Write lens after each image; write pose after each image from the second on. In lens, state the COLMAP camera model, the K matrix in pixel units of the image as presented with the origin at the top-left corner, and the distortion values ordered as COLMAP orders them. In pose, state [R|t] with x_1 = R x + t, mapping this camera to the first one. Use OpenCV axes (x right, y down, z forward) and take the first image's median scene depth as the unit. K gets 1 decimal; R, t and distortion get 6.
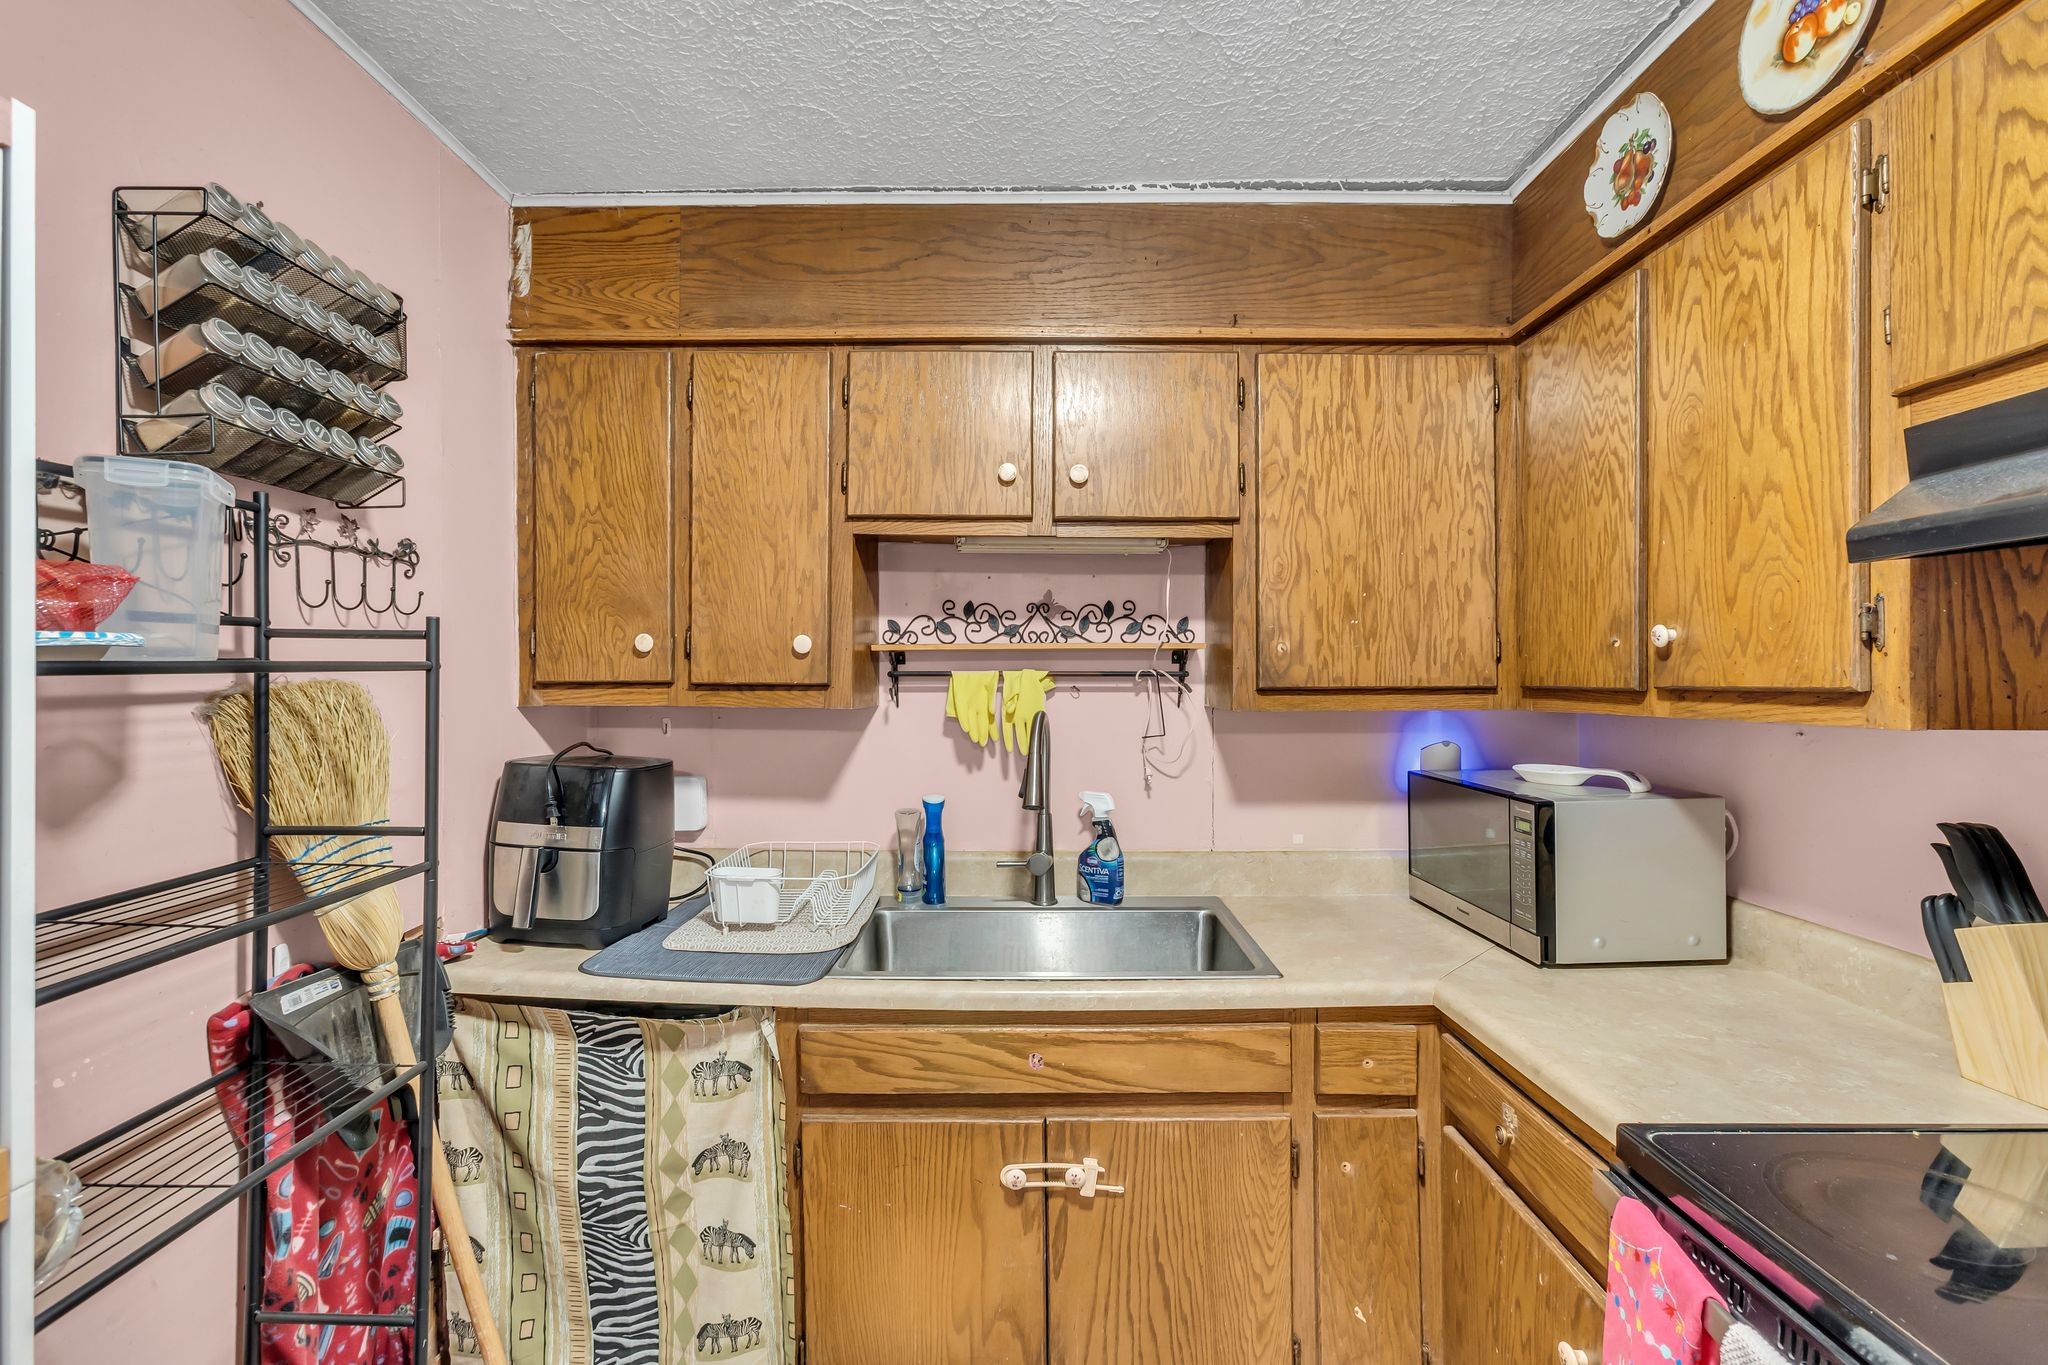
lens RADIAL K [[919.4, 0, 1012.4], [0, 919.4, 677.4], [0, 0, 1]] dist [-0.010719, 0.008095]
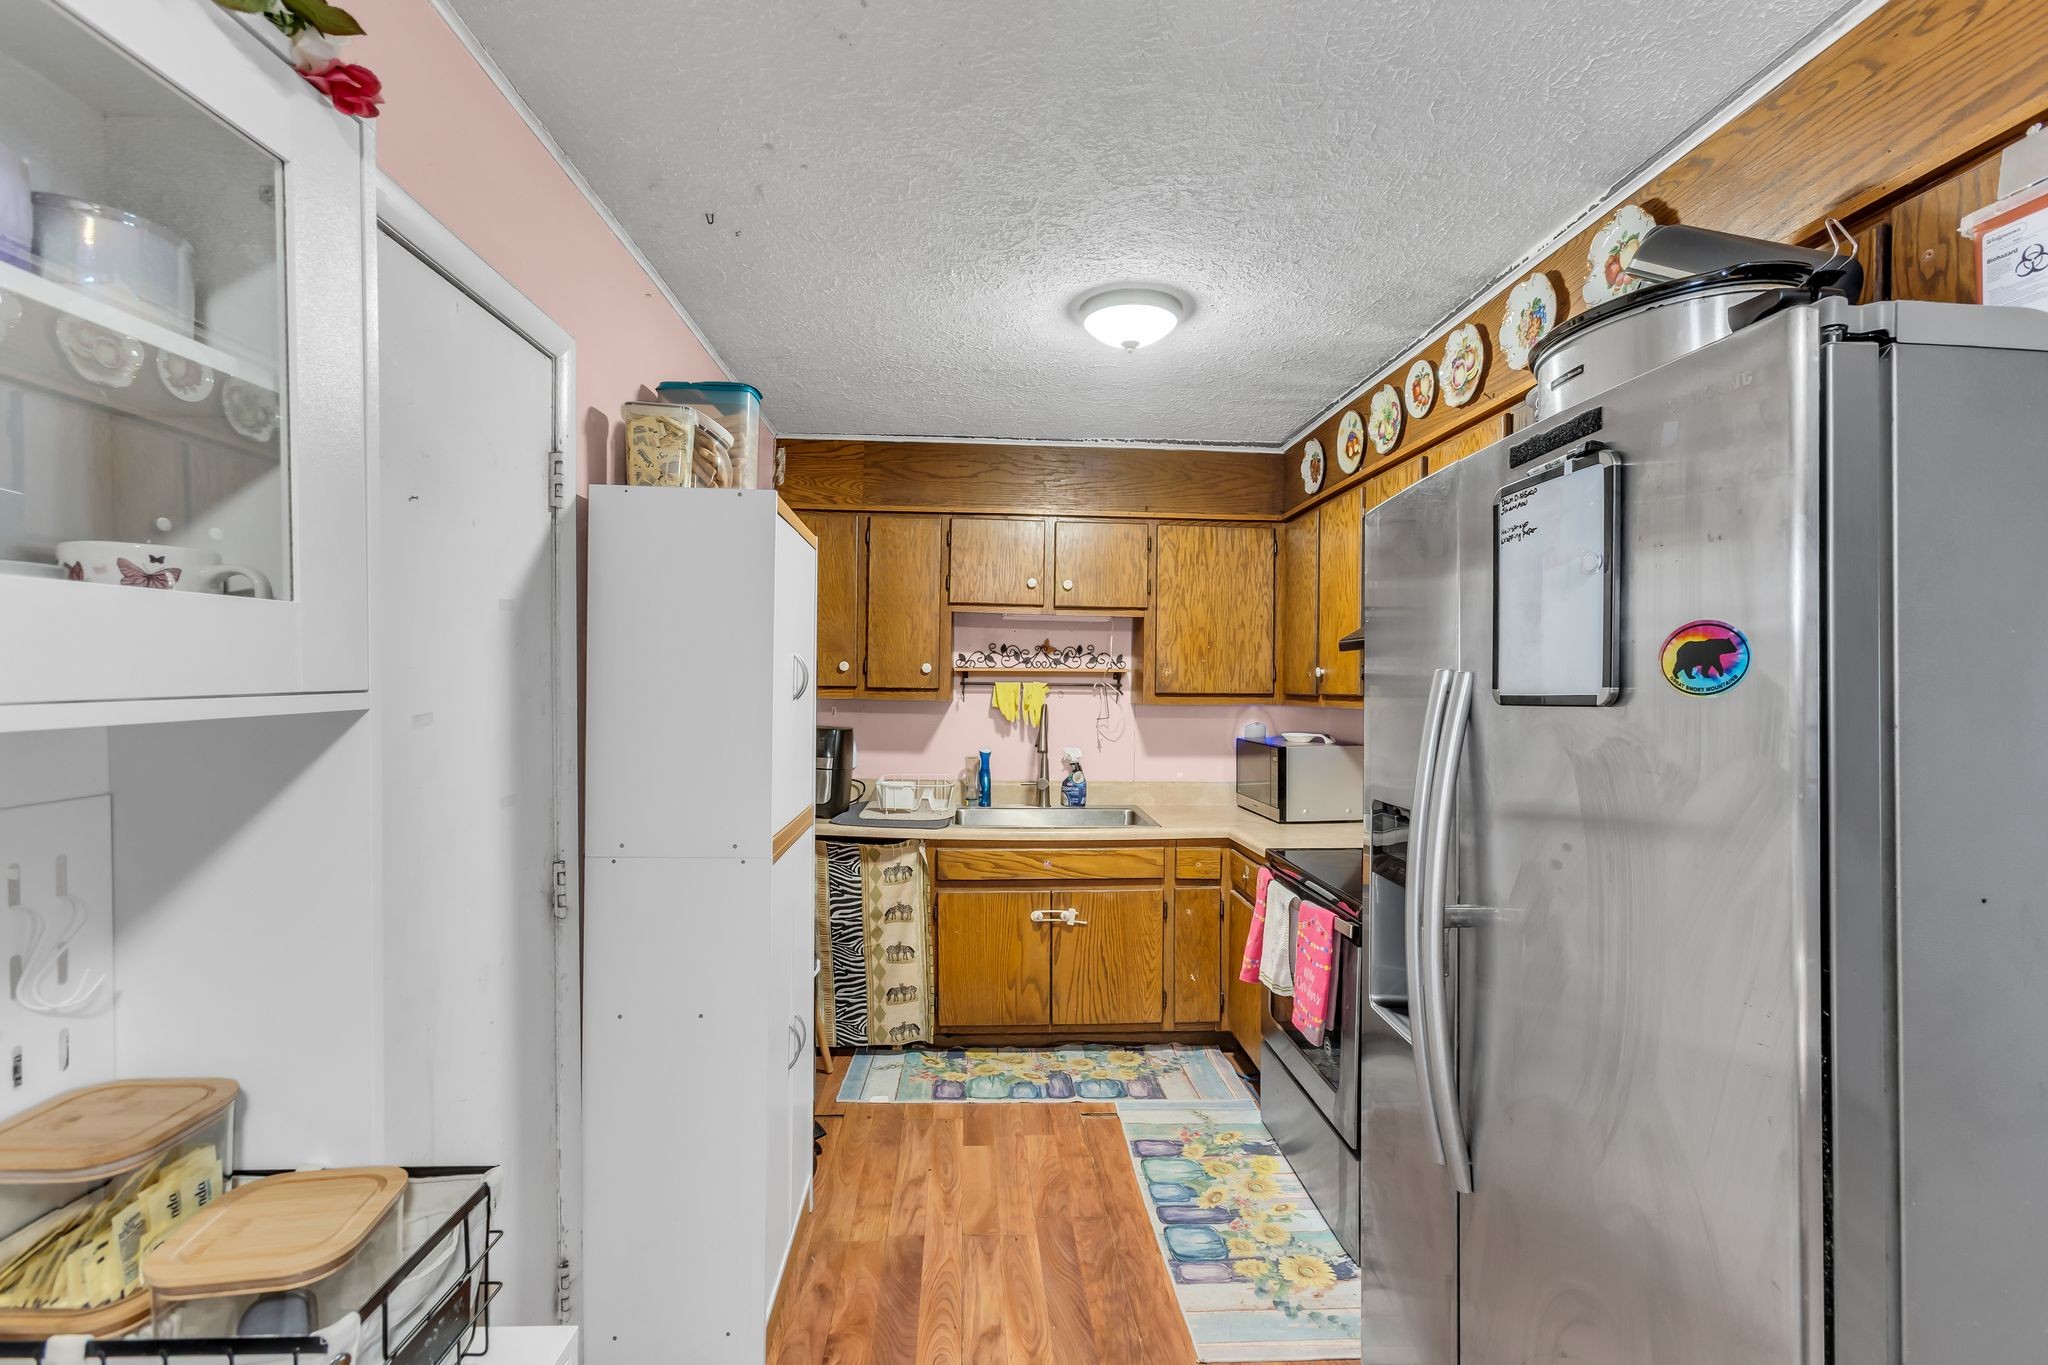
lens RADIAL K [[919.4, 0, 1022.6], [0, 919.4, 687.4], [0, 0, 1]] dist [-0.010719, 0.008095]
pose [[0.997644, 0.012257, 0.067505, -0.173040], [-0.012528, 0.999915, 0.003586, -0.004797], [-0.067455, -0.004424, 0.997712, -1.086301]]
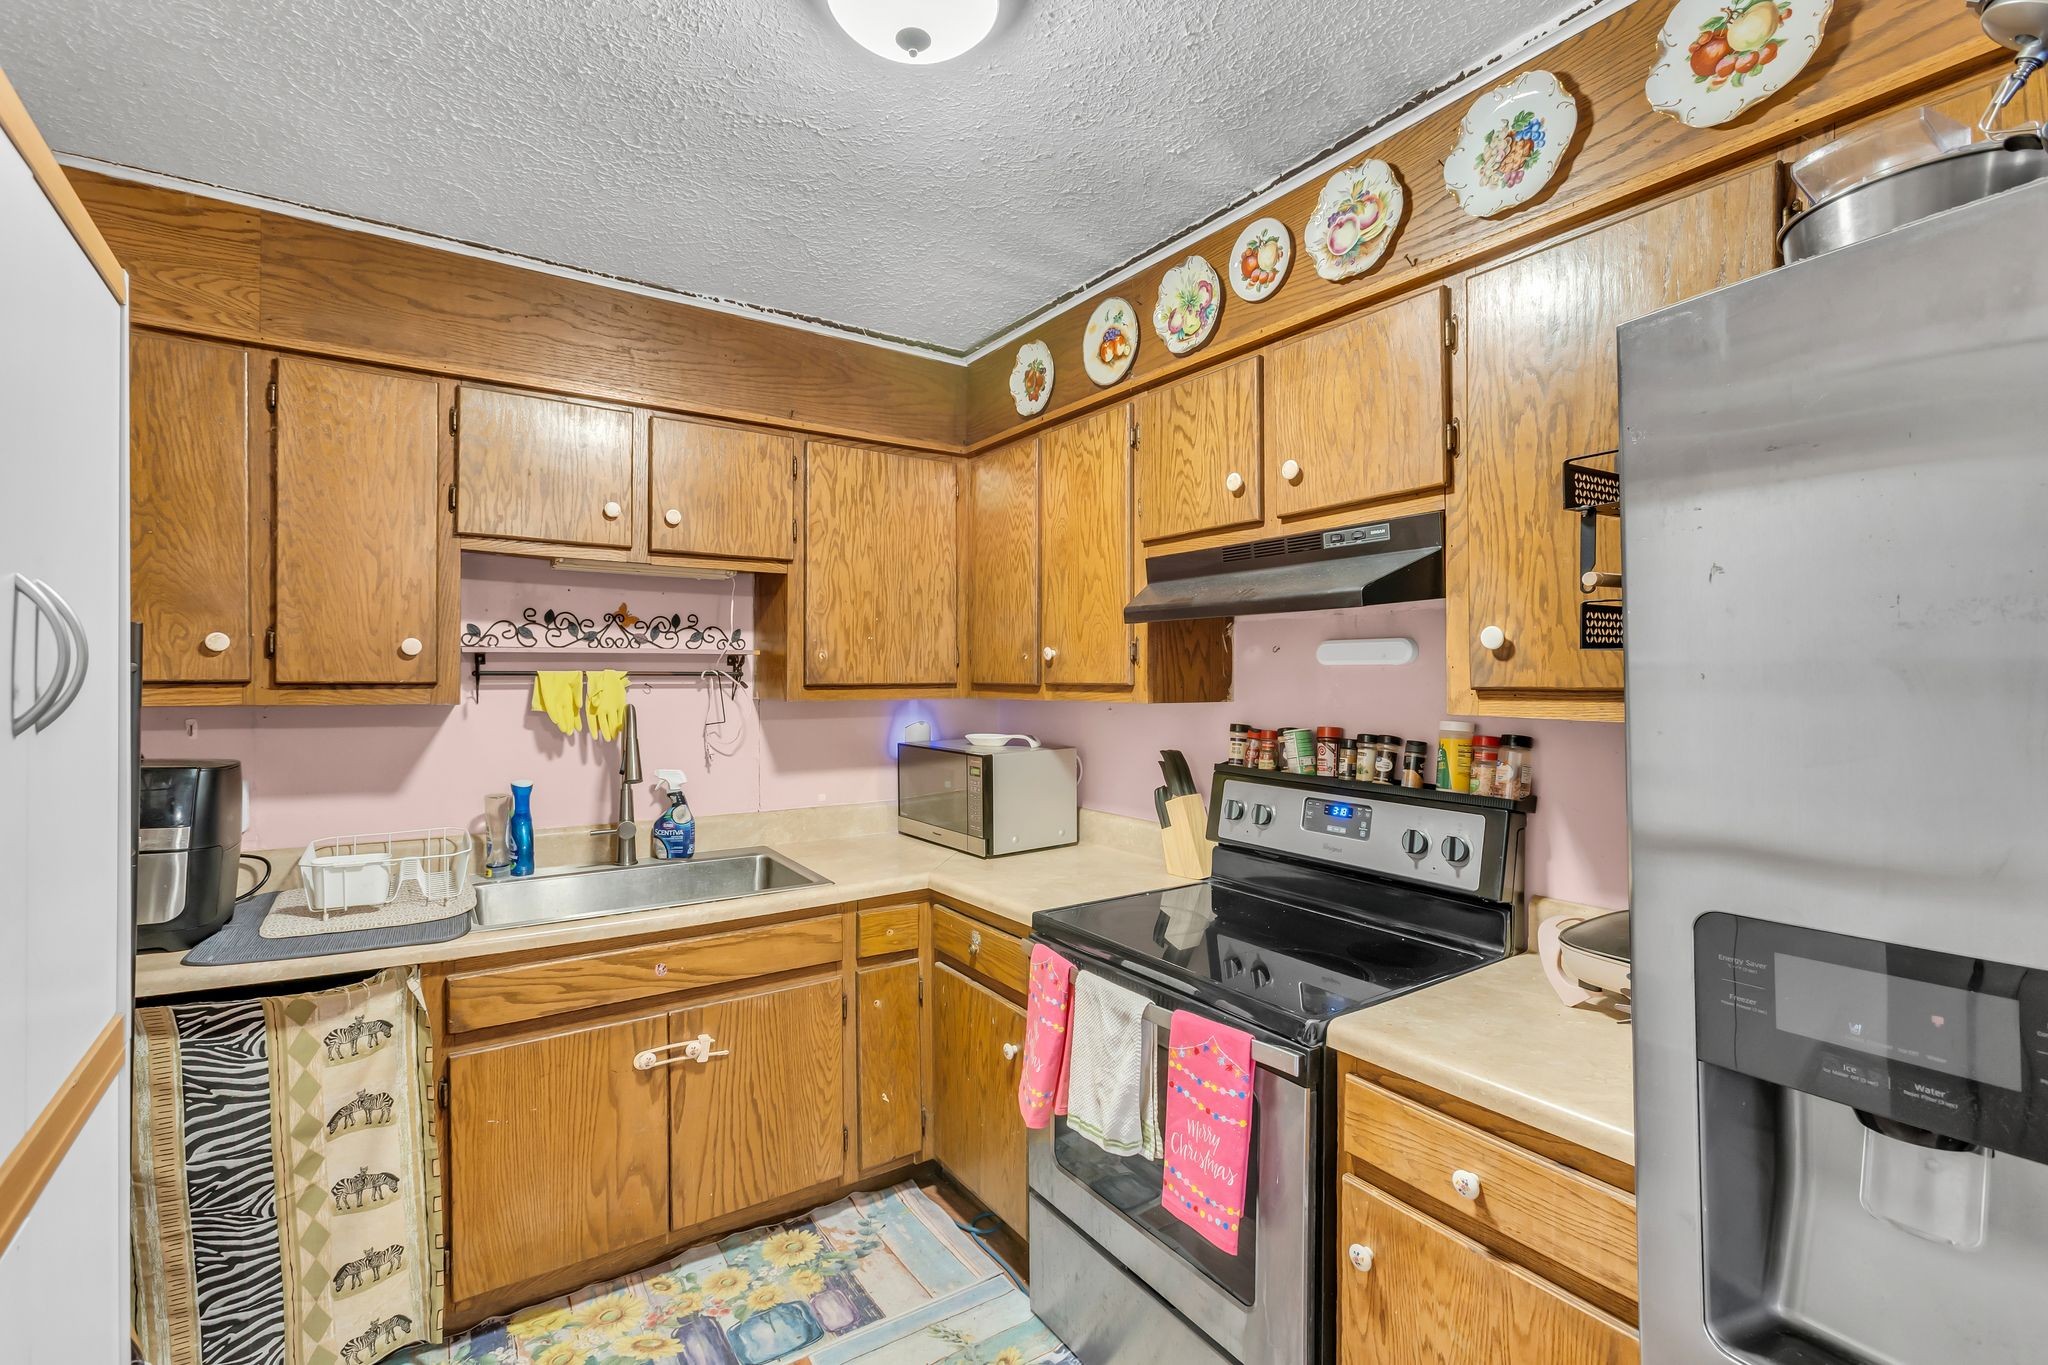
lens RADIAL K [[919.4, 0, 1021.2], [0, 919.4, 674.7], [0, 0, 1]] dist [-0.010719, 0.008095]
pose [[0.822649, 0.002016, 0.568547, -0.278455], [-0.002438, 0.999997, -0.000019, -0.004568], [-0.568545, -0.001370, 0.822651, -0.347891]]
